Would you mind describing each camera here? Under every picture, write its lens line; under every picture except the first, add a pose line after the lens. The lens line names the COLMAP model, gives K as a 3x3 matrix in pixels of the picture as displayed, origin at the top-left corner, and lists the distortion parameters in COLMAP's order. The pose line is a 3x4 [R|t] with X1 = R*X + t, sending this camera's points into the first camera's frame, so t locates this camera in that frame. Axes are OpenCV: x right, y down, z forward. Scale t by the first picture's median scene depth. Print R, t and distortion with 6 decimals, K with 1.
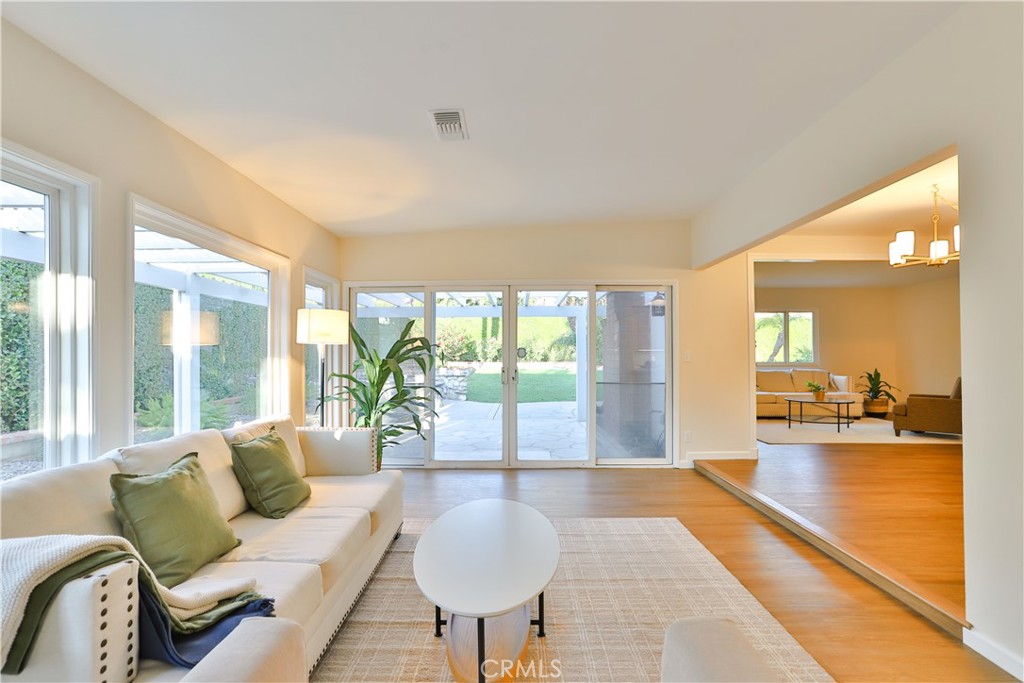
lens RADIAL K [[496.9, 0, 512.6], [0, 496.9, 350.1], [0, 0, 1]] dist [-0.056810, 0.028711]
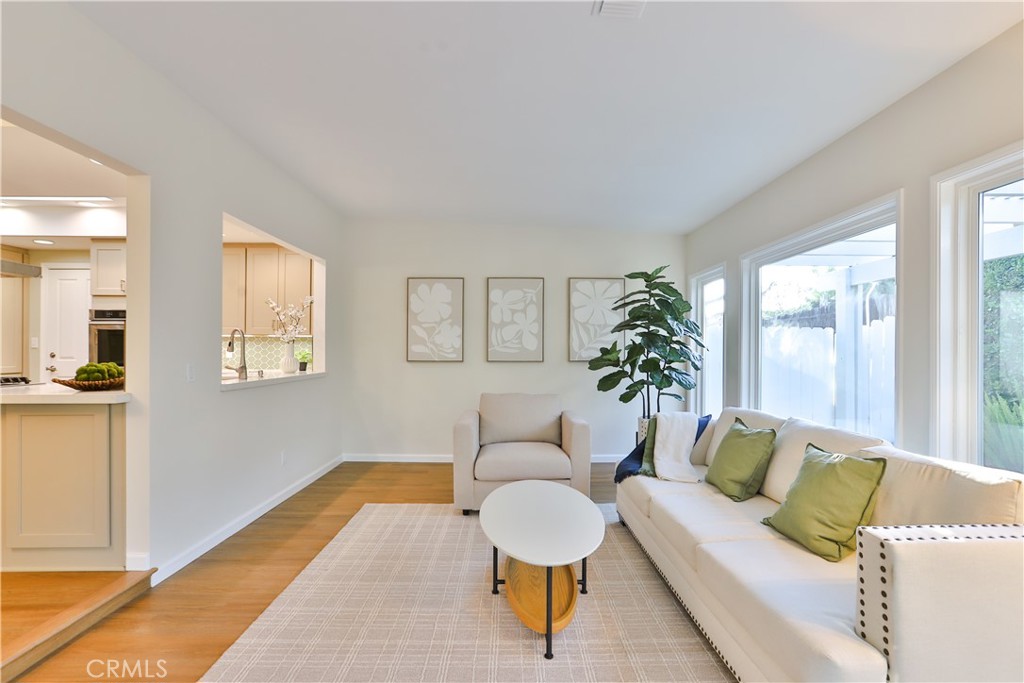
lens RADIAL K [[496.9, 0, 521.0], [0, 496.9, 346.1], [0, 0, 1]] dist [-0.056810, 0.028711]
pose [[-0.999346, 0.002277, -0.036091, 0.027034], [0.002861, 0.999865, -0.016161, 0.010621], [0.036049, -0.016254, -0.999218, 1.506812]]
